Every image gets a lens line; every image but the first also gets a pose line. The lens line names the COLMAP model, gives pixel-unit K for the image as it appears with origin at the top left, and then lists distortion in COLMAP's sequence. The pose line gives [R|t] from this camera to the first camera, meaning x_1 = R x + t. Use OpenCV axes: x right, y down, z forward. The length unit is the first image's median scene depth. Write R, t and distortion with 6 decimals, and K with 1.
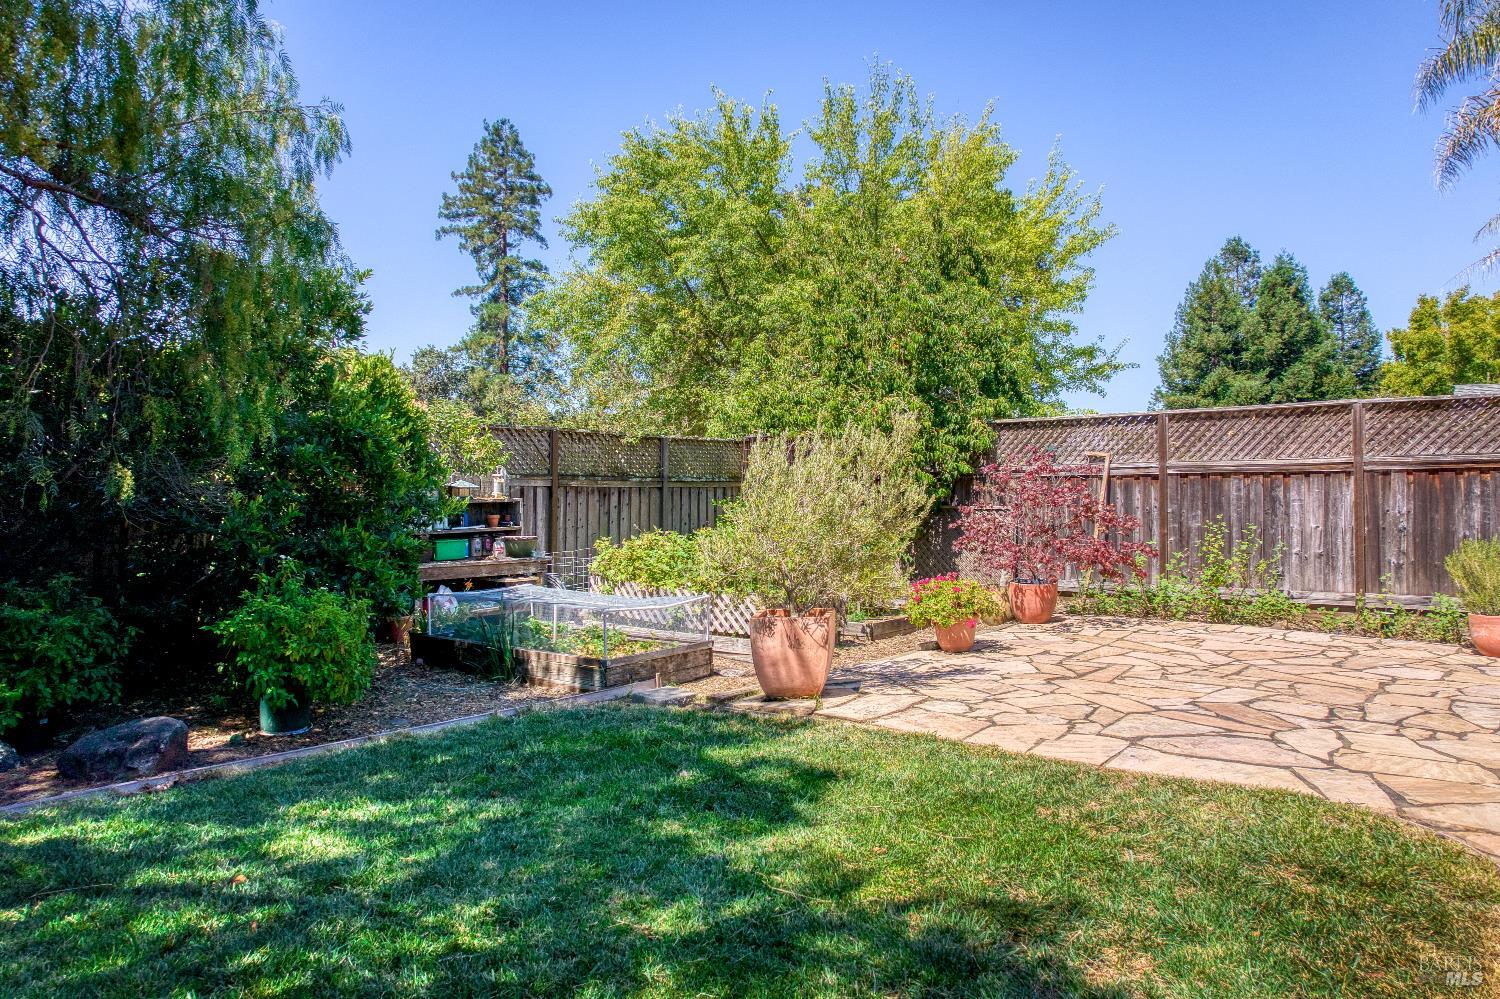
lens RADIAL K [[959.0, 0, 745.6], [0, 959.0, 498.0], [0, 0, 1]] dist [-0.047050, 0.015579]
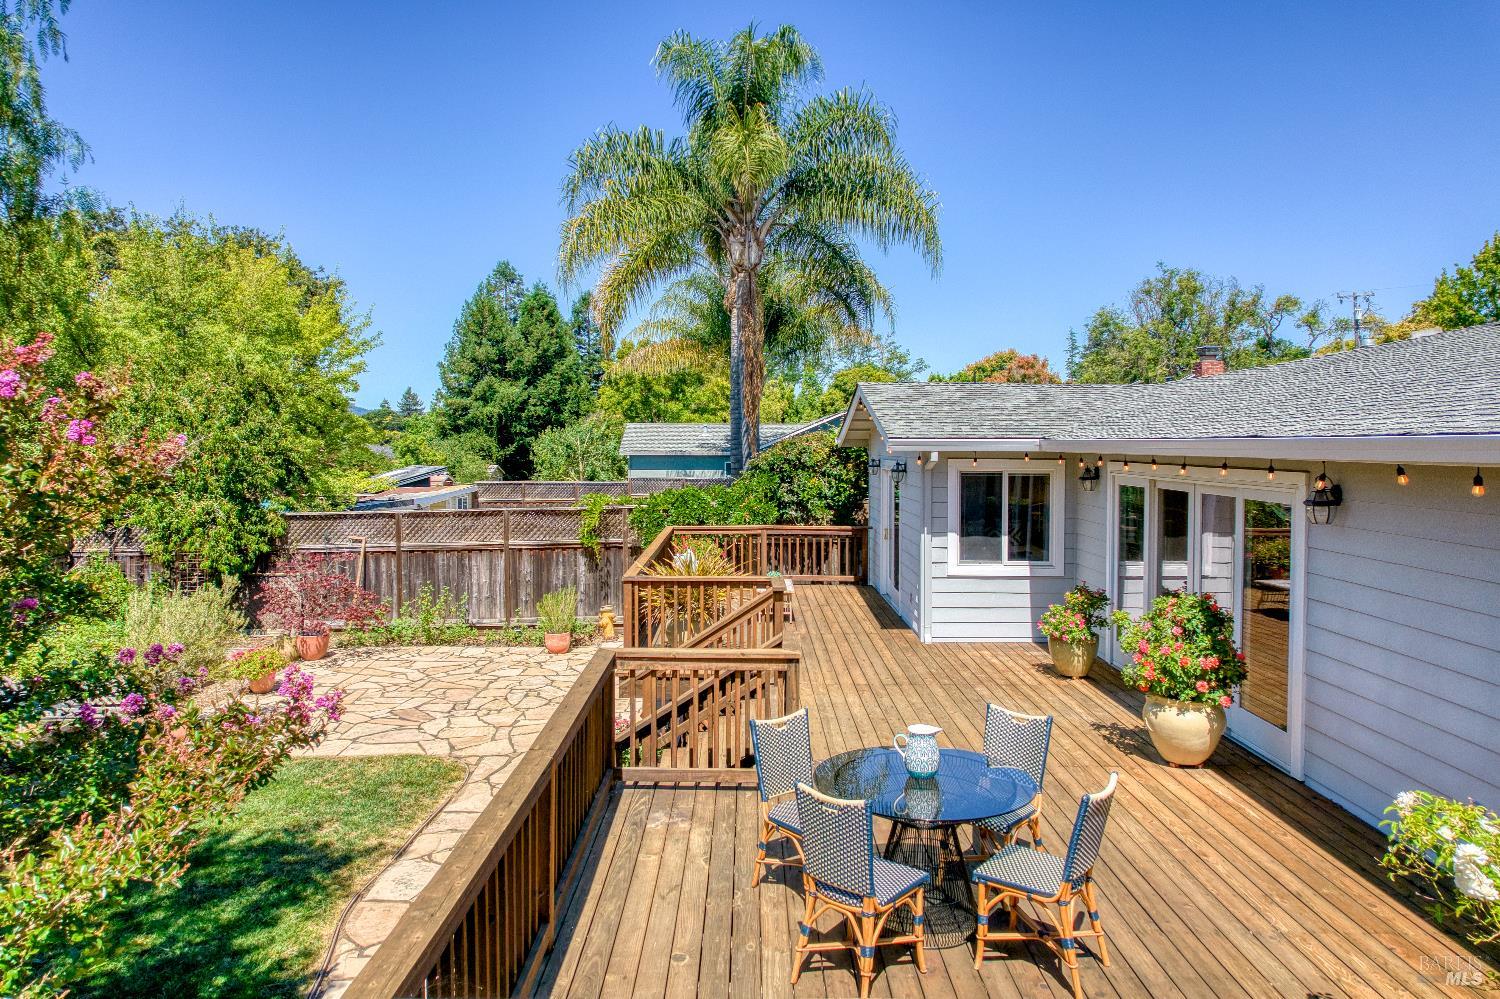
lens RADIAL K [[959.0, 0, 747.4], [0, 959.0, 470.1], [0, 0, 1]] dist [-0.047050, 0.015579]
pose [[0.764419, -0.019067, 0.644437, -0.139780], [0.002153, 0.999632, 0.027023, -0.200900], [-0.644716, -0.019269, 0.764180, -0.589284]]
